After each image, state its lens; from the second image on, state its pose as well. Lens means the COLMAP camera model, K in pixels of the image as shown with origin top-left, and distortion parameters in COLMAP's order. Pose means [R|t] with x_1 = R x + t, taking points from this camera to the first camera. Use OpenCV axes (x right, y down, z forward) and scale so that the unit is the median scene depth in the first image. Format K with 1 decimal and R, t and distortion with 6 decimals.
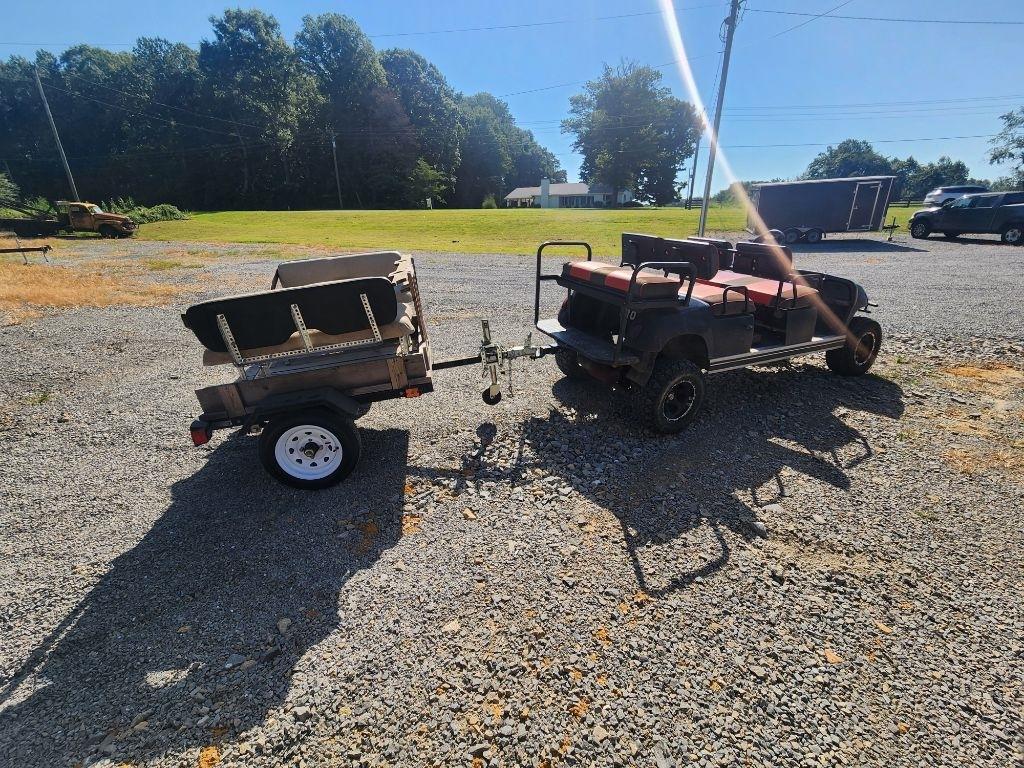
lens RADIAL K [[424.1, 0, 519.6], [0, 424.1, 380.9], [0, 0, 1]] dist [-0.008517, 0.003899]
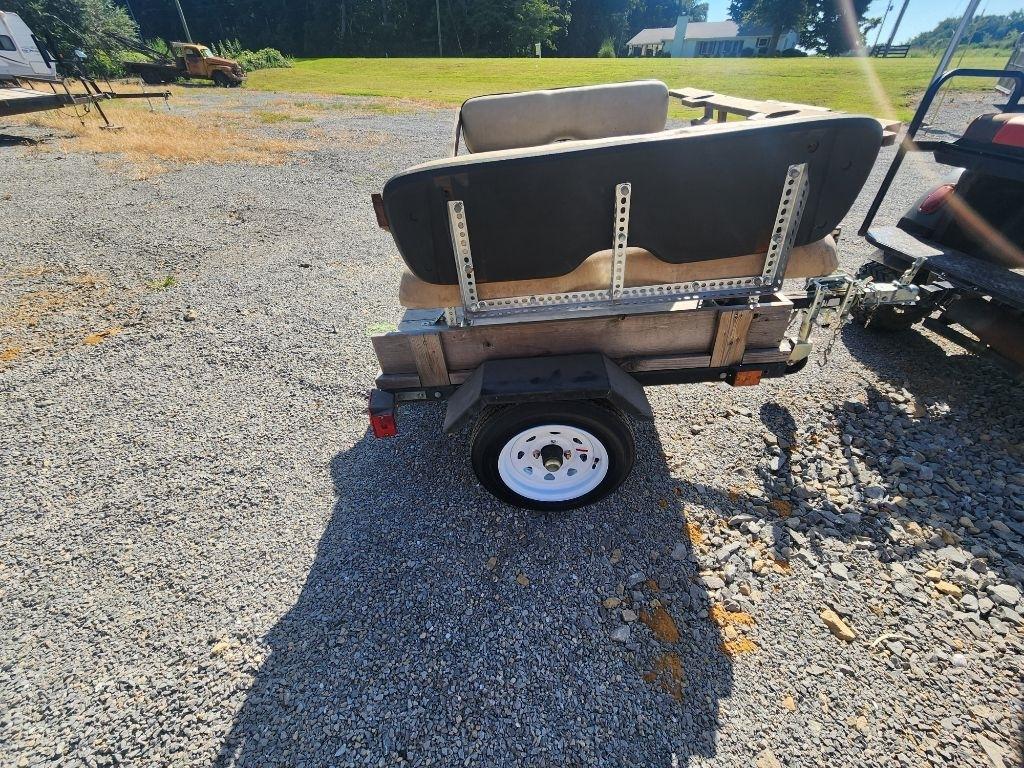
lens RADIAL K [[425.7, 0, 514.5], [0, 425.7, 378.5], [0, 0, 1]] dist [-0.000660, 0.000405]
pose [[0.974130, 0.140061, -0.177353, -0.115079], [-0.090437, 0.960809, 0.262046, -0.021469], [0.207105, -0.239228, 0.948619, 0.119102]]
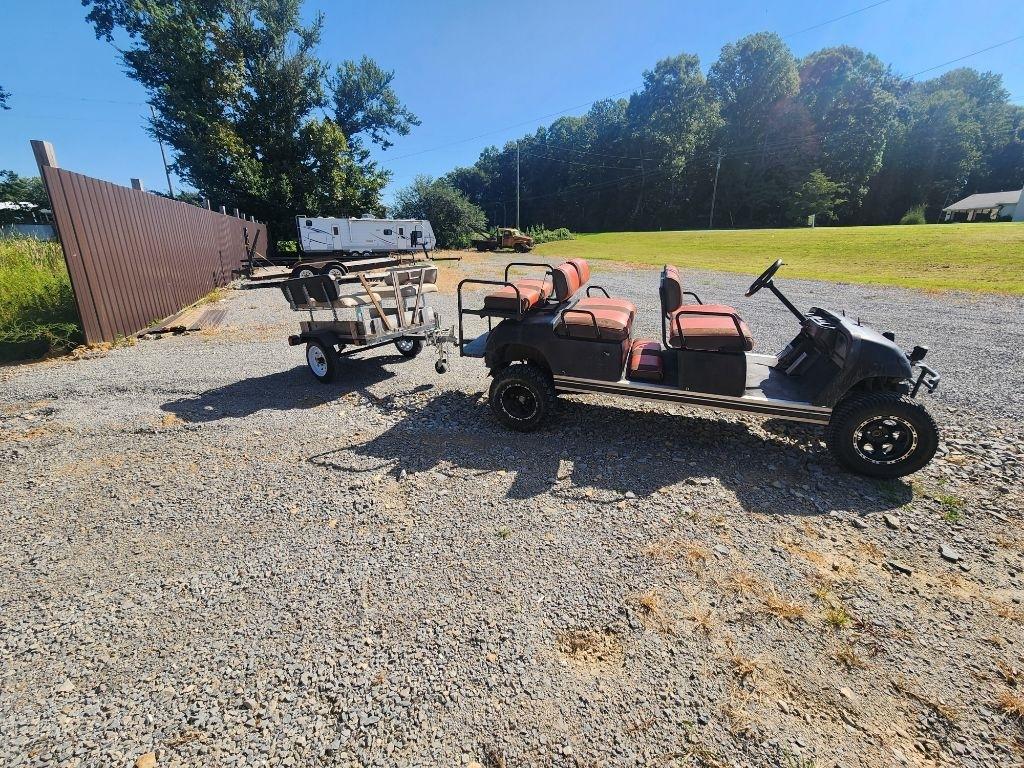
lens RADIAL K [[423.6, 0, 514.9], [0, 423.6, 381.8], [0, 0, 1]] dist [0.000614, 0.000450]
pose [[0.684122, 0.229285, -0.692391, 0.381649], [-0.256456, 0.964304, 0.065935, -0.026156], [0.682794, 0.132460, 0.718503, 0.054207]]
